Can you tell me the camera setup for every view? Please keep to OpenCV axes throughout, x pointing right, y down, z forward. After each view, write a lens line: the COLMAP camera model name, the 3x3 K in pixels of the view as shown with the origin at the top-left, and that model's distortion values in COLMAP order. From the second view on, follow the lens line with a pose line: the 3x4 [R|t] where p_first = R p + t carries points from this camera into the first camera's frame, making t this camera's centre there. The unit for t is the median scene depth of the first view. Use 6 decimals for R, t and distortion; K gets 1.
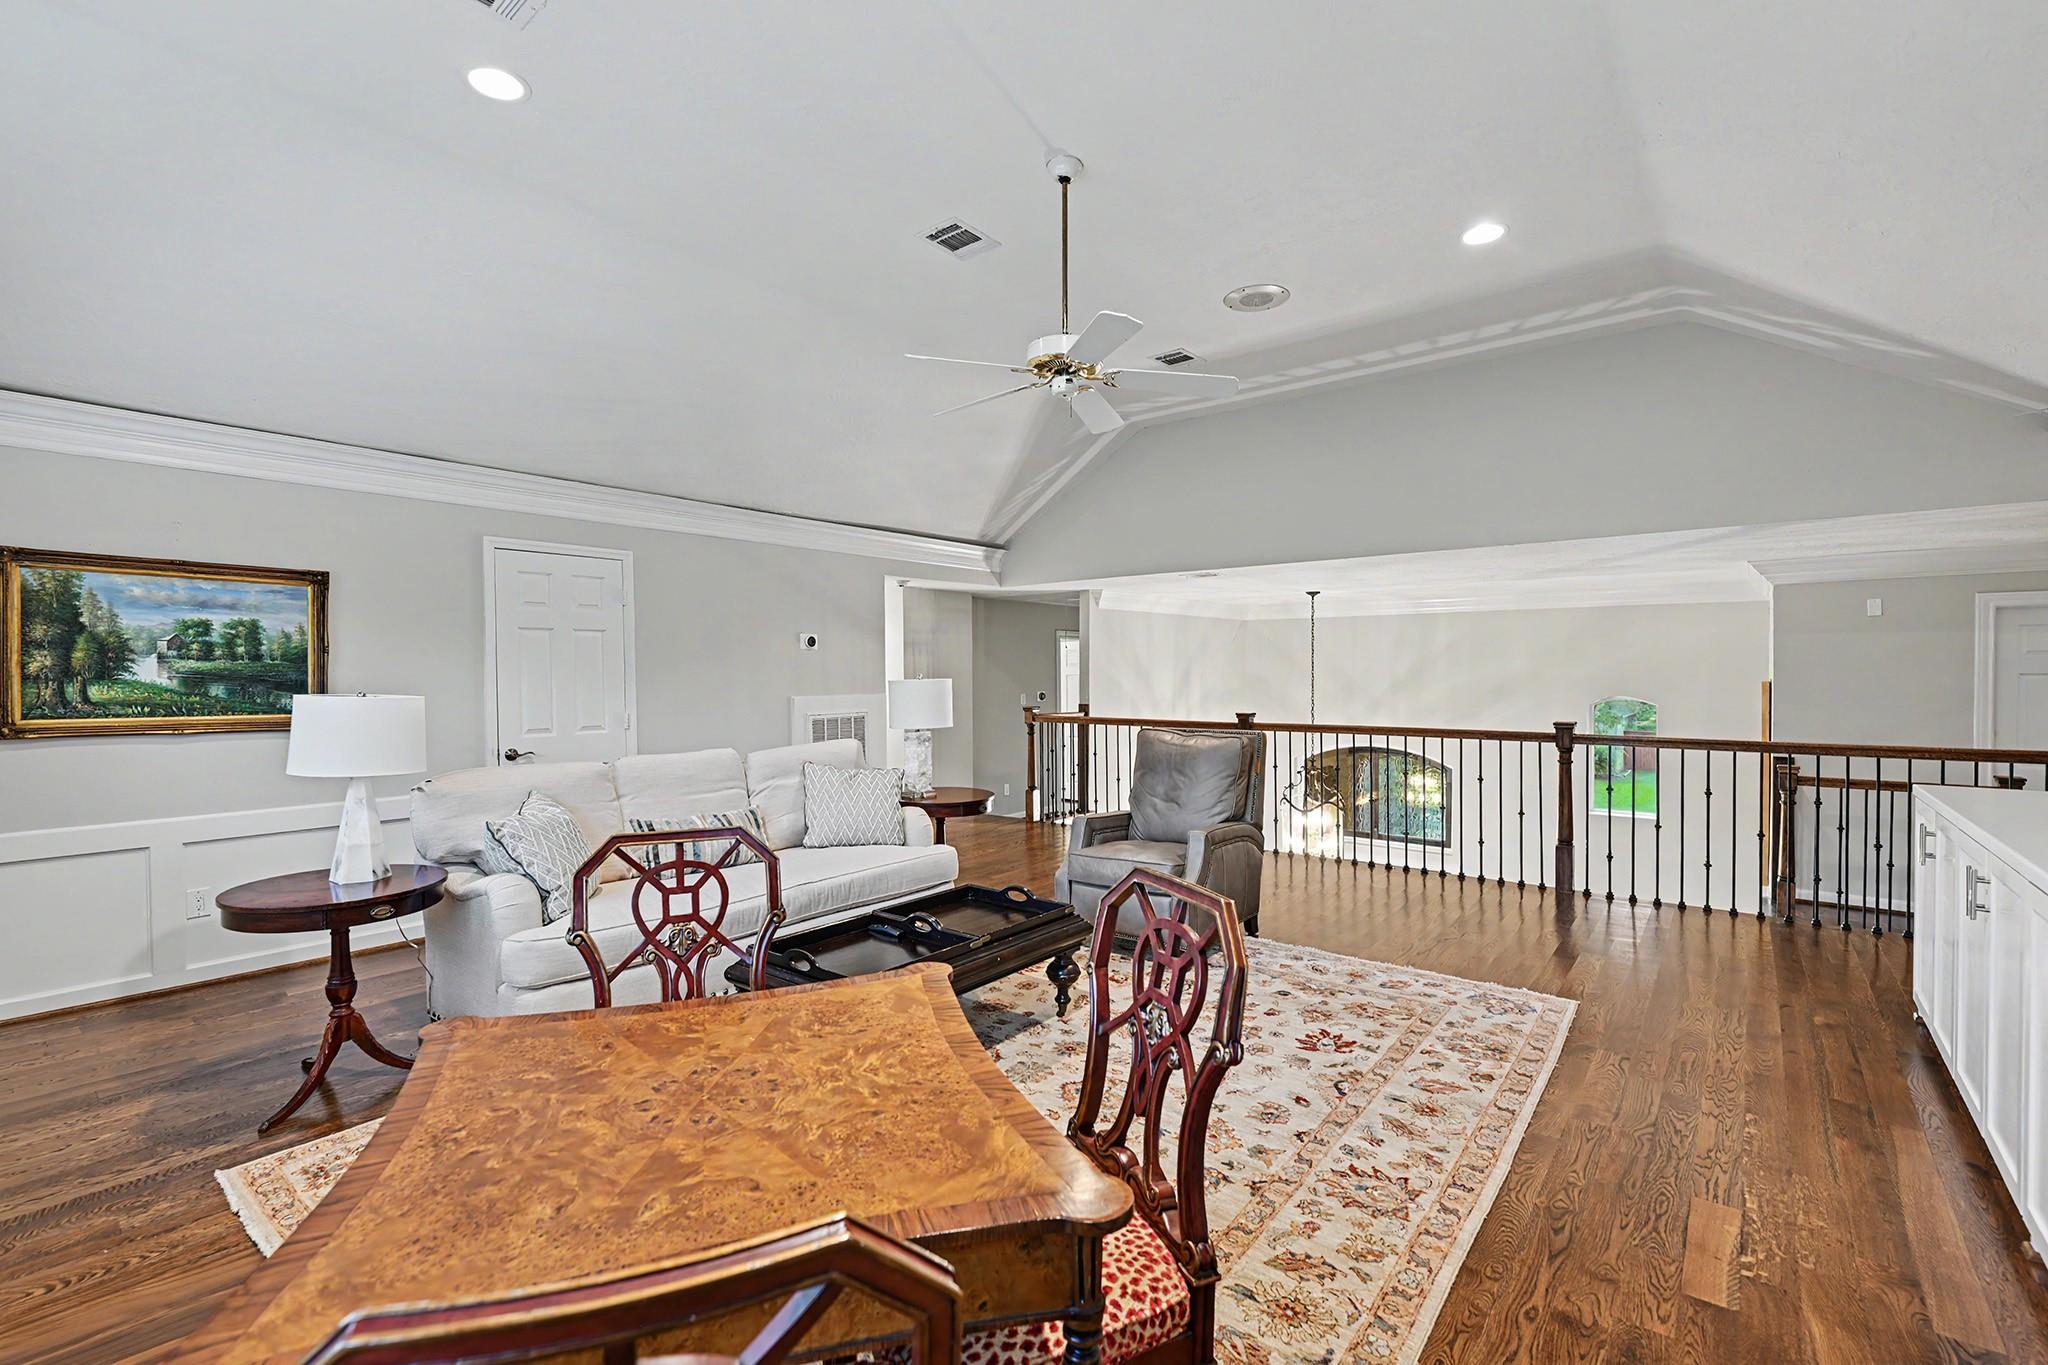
lens RADIAL K [[906.8, 0, 1017.6], [0, 906.8, 682.7], [0, 0, 1]] dist [-0.001859, 0.000508]
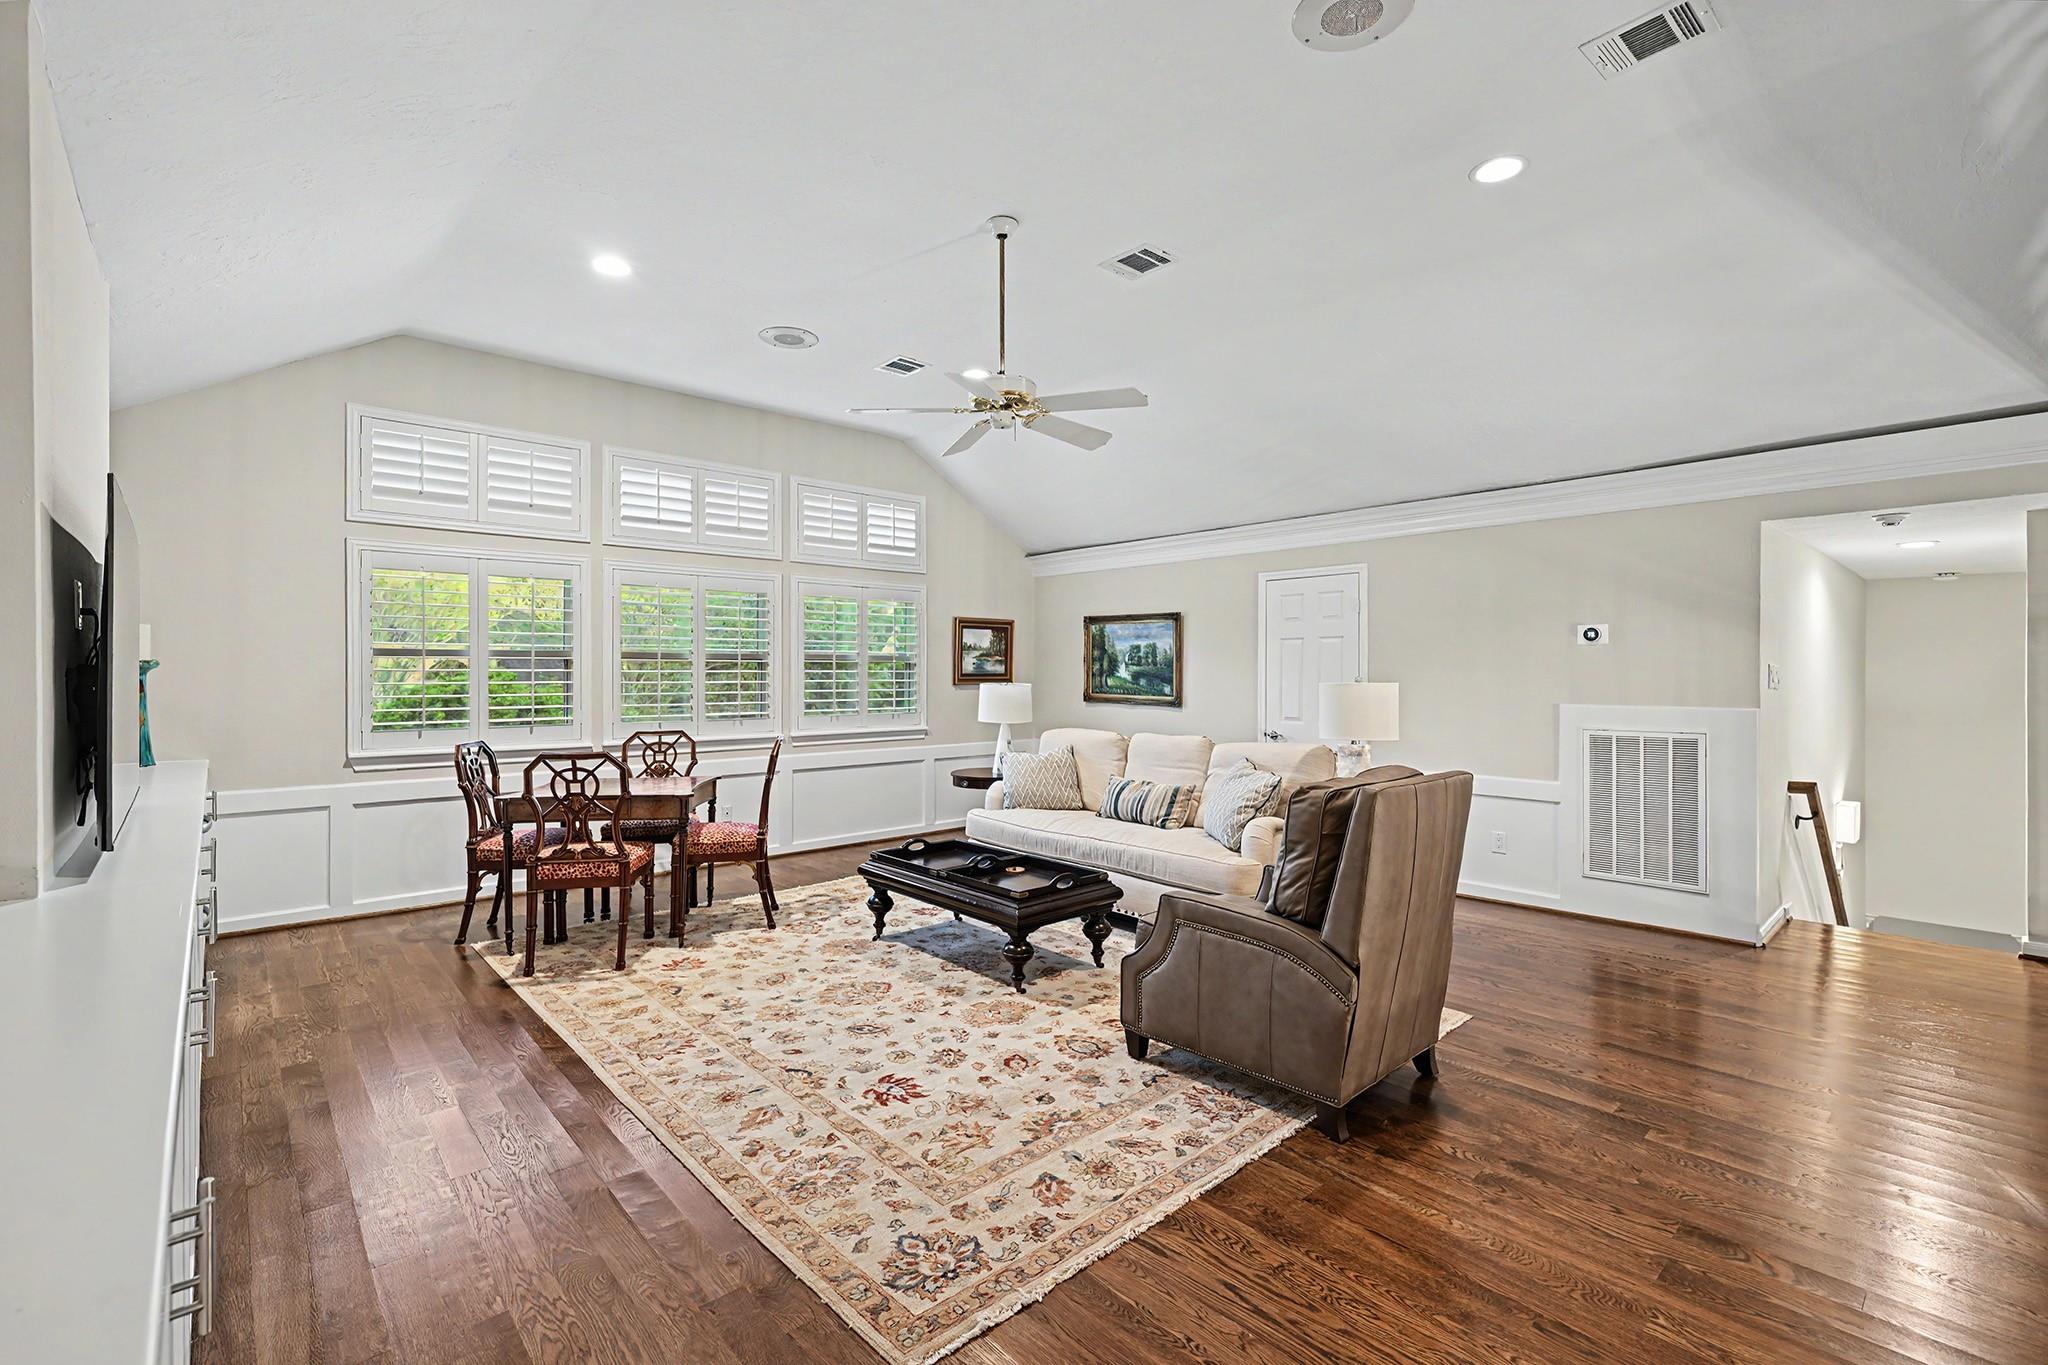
lens RADIAL K [[906.8, 0, 1010.2], [0, 906.8, 686.7], [0, 0, 1]] dist [-0.001859, 0.000508]
pose [[-0.172629, 0.017842, -0.984825, 1.052572], [-0.013229, 0.999704, 0.020431, -0.017488], [0.984898, 0.016555, -0.172342, 1.112298]]
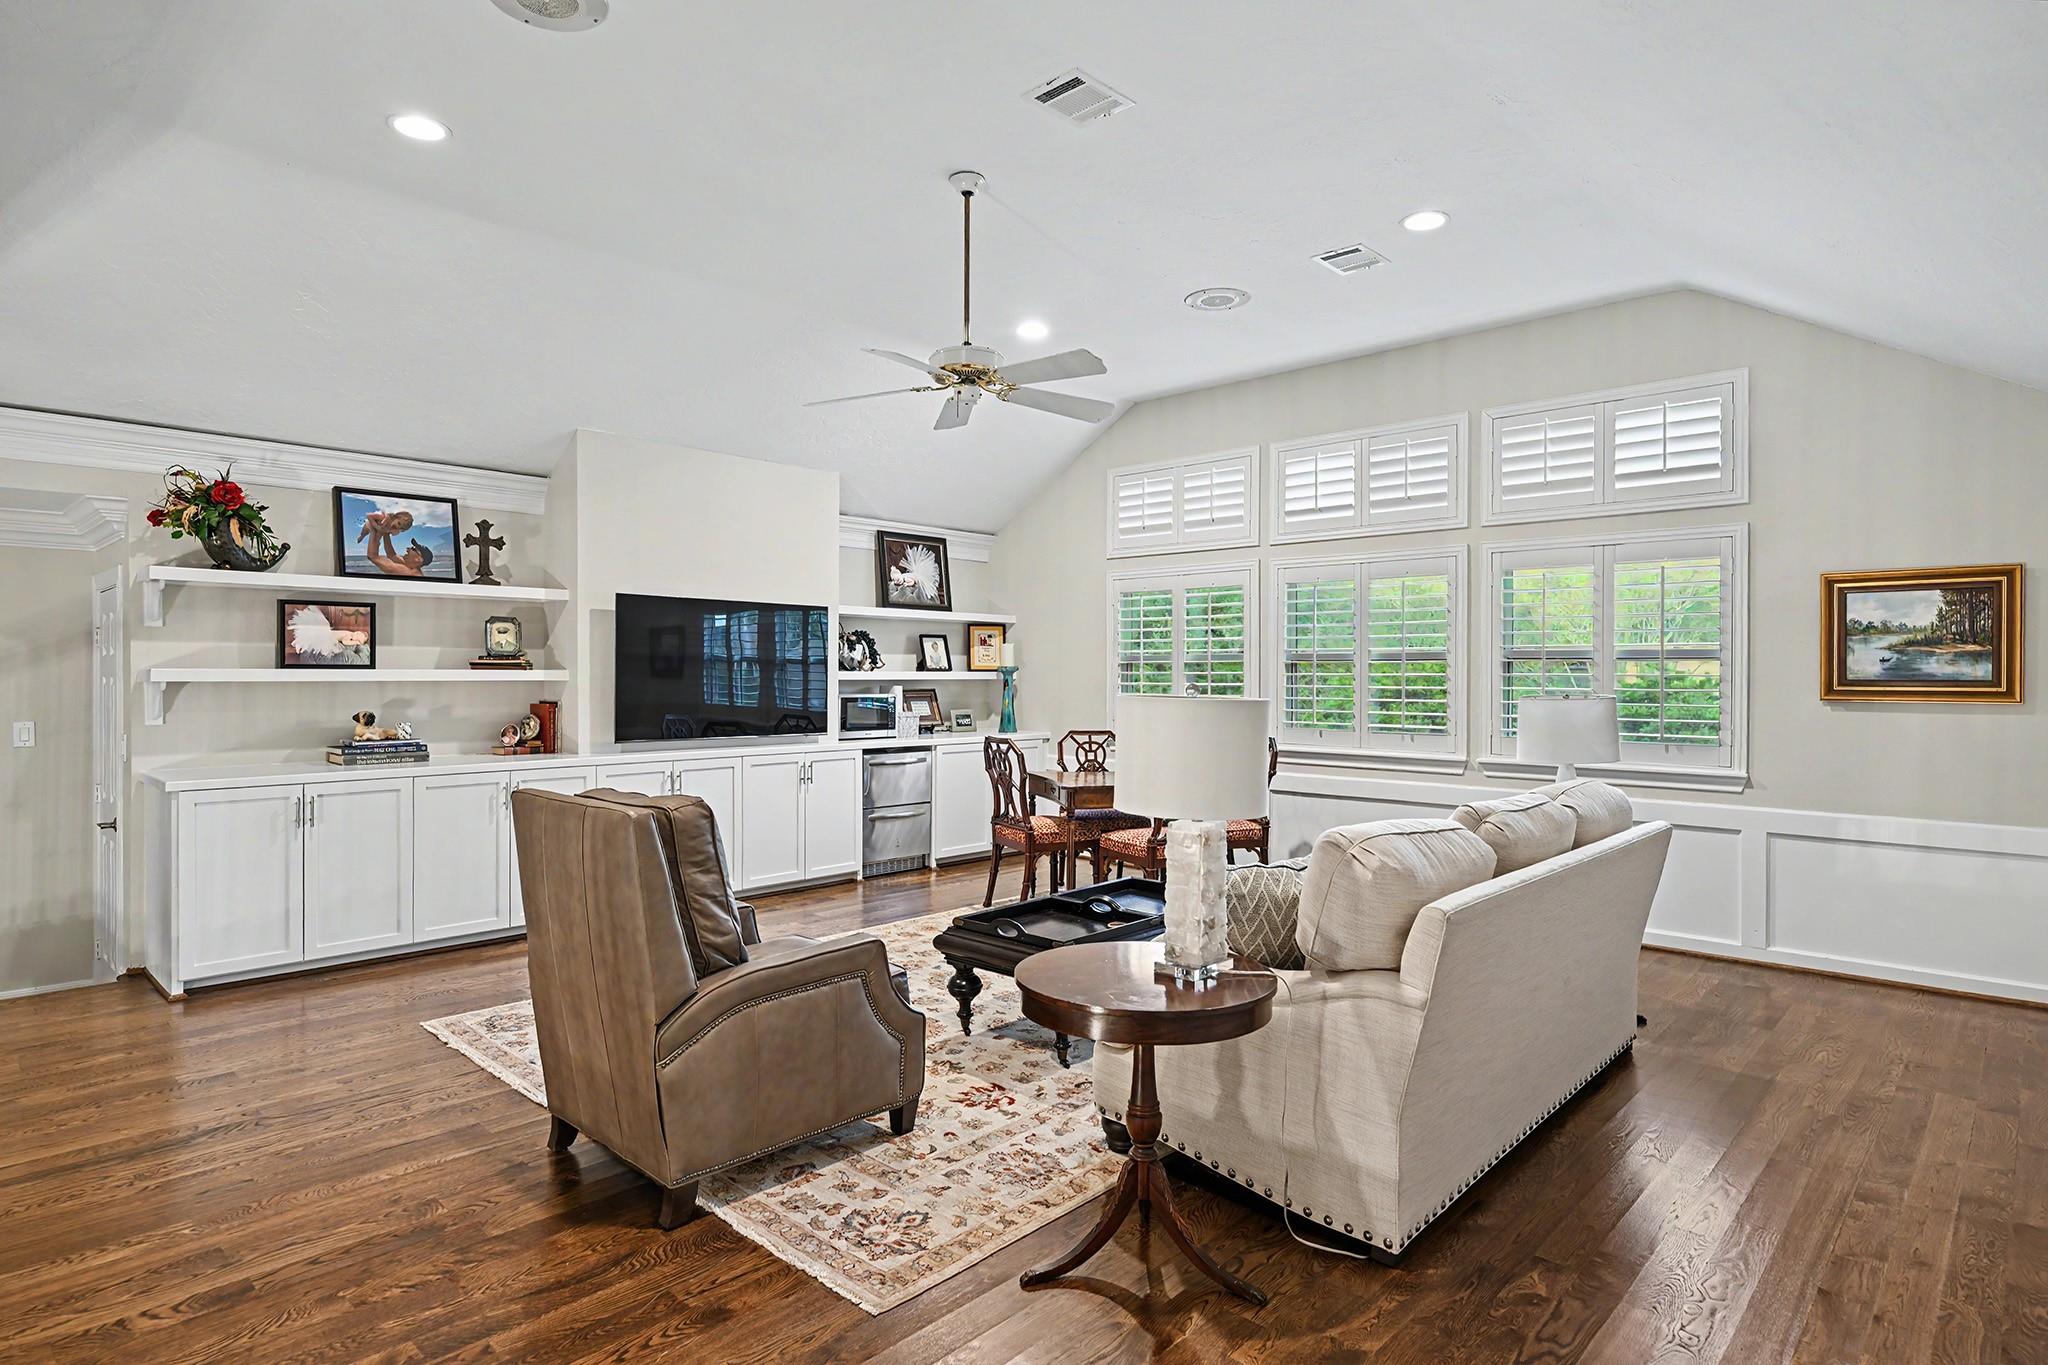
lens RADIAL K [[1068.3, 0, 1016.4], [0, 1068.3, 669.3], [0, 0, 1]] dist [-0.009456, 0.001128]
pose [[-0.997026, -0.000202, 0.077060, -0.104802], [0.000334, 0.999976, 0.006942, -0.025683], [-0.077059, 0.006947, -0.997002, 1.988387]]
